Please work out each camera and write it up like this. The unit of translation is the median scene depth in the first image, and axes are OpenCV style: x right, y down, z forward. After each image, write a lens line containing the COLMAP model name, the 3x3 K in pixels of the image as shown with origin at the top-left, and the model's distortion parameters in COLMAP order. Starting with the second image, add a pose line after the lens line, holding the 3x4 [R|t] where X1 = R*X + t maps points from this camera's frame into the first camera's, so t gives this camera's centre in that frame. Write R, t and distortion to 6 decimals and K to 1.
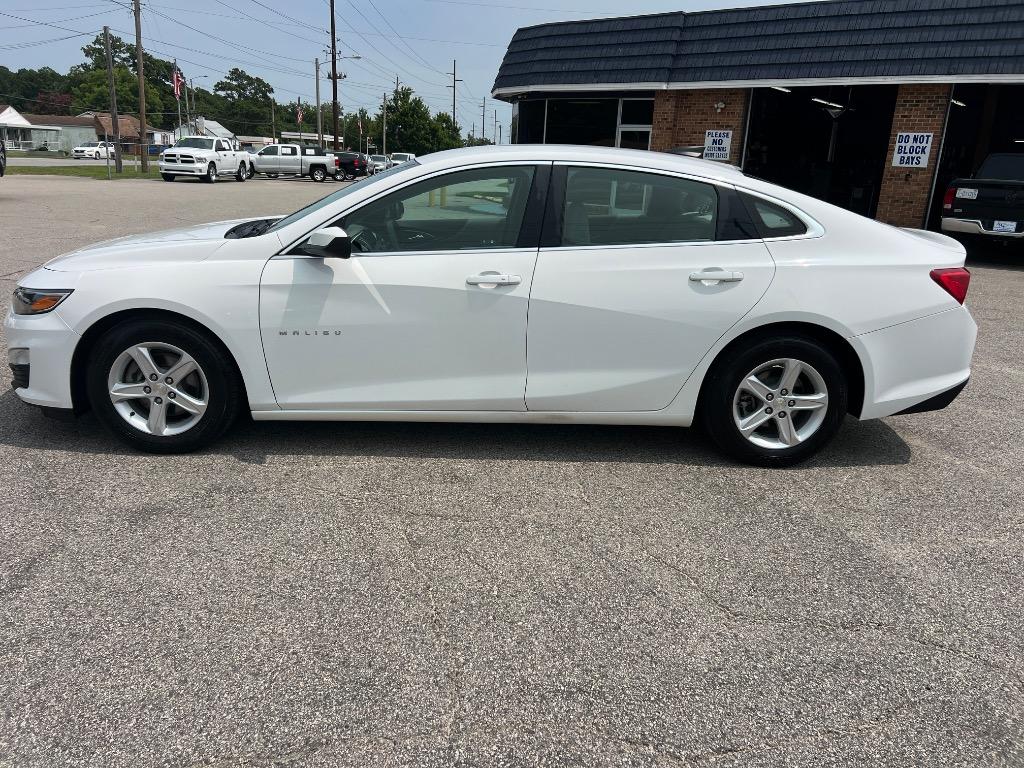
lens RADIAL K [[776.4, 0, 510.3], [0, 776.4, 382.7], [0, 0, 1]] dist [0.051015, -0.055664]
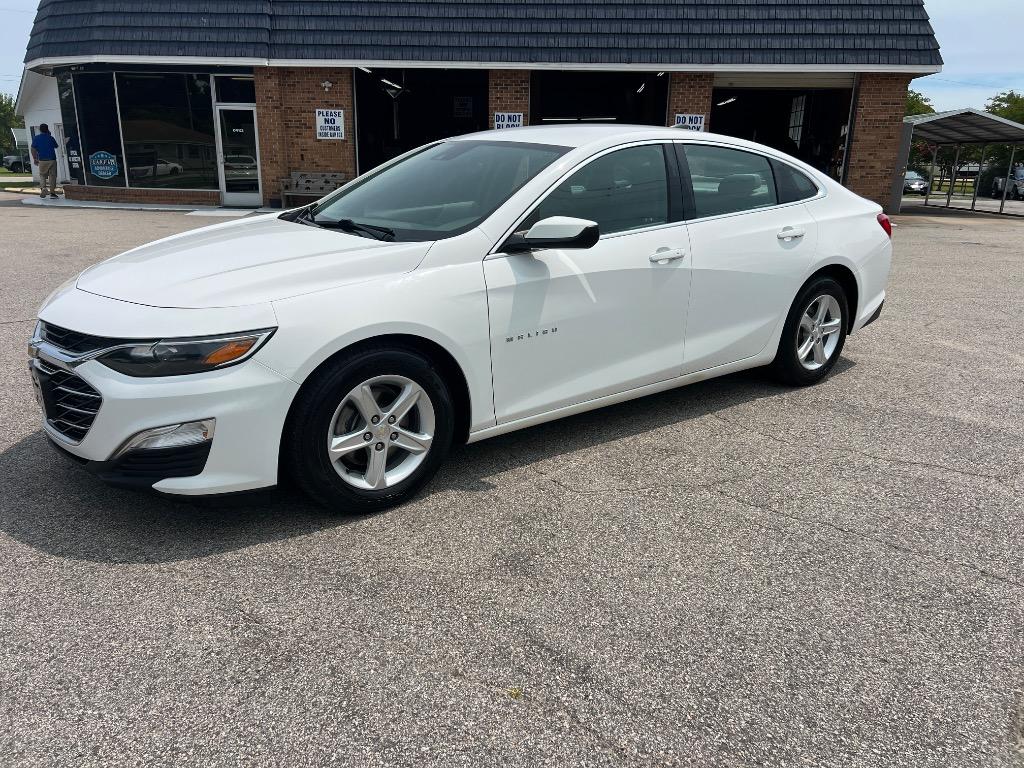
lens RADIAL K [[776.4, 0, 510.3], [0, 776.4, 382.7], [0, 0, 1]] dist [0.051015, -0.055664]
pose [[0.814367, -0.193452, 0.547159, -0.745514], [0.179940, 0.980512, 0.078852, -0.079874], [-0.551750, 0.034241, 0.833306, 0.234954]]
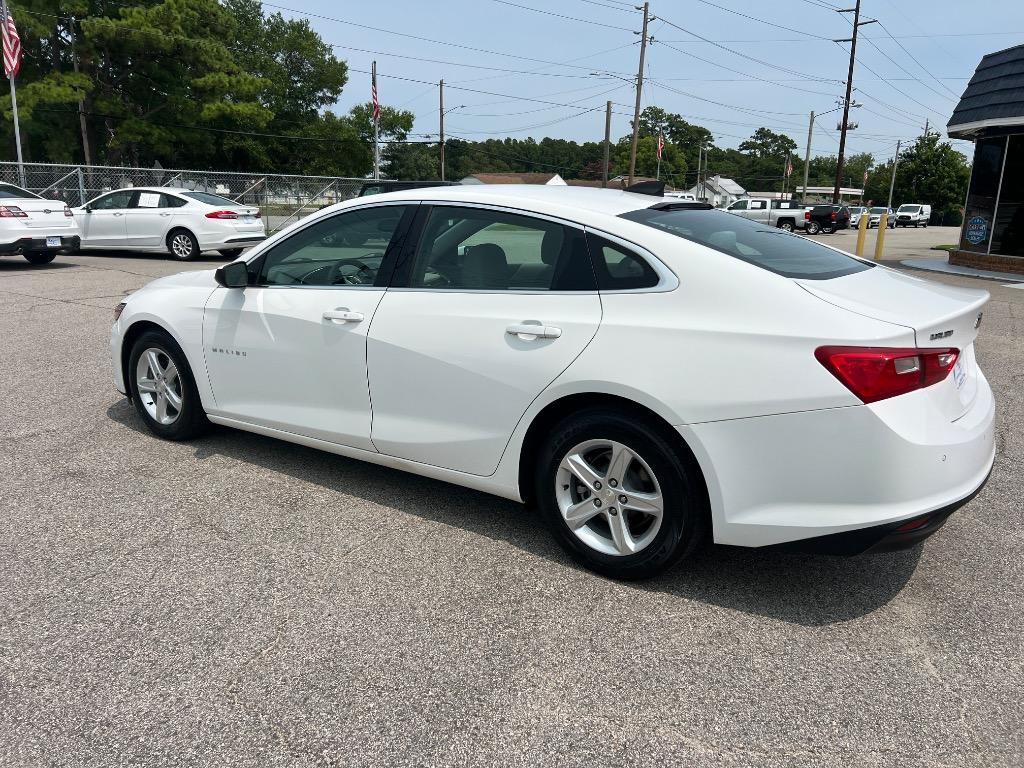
lens RADIAL K [[776.4, 0, 510.3], [0, 776.4, 382.7], [0, 0, 1]] dist [0.051015, -0.055664]
pose [[0.807878, 0.114177, -0.578184, 0.703916], [-0.152178, 0.988198, -0.017489, -0.058142], [0.569364, 0.102116, 0.815719, 0.284048]]
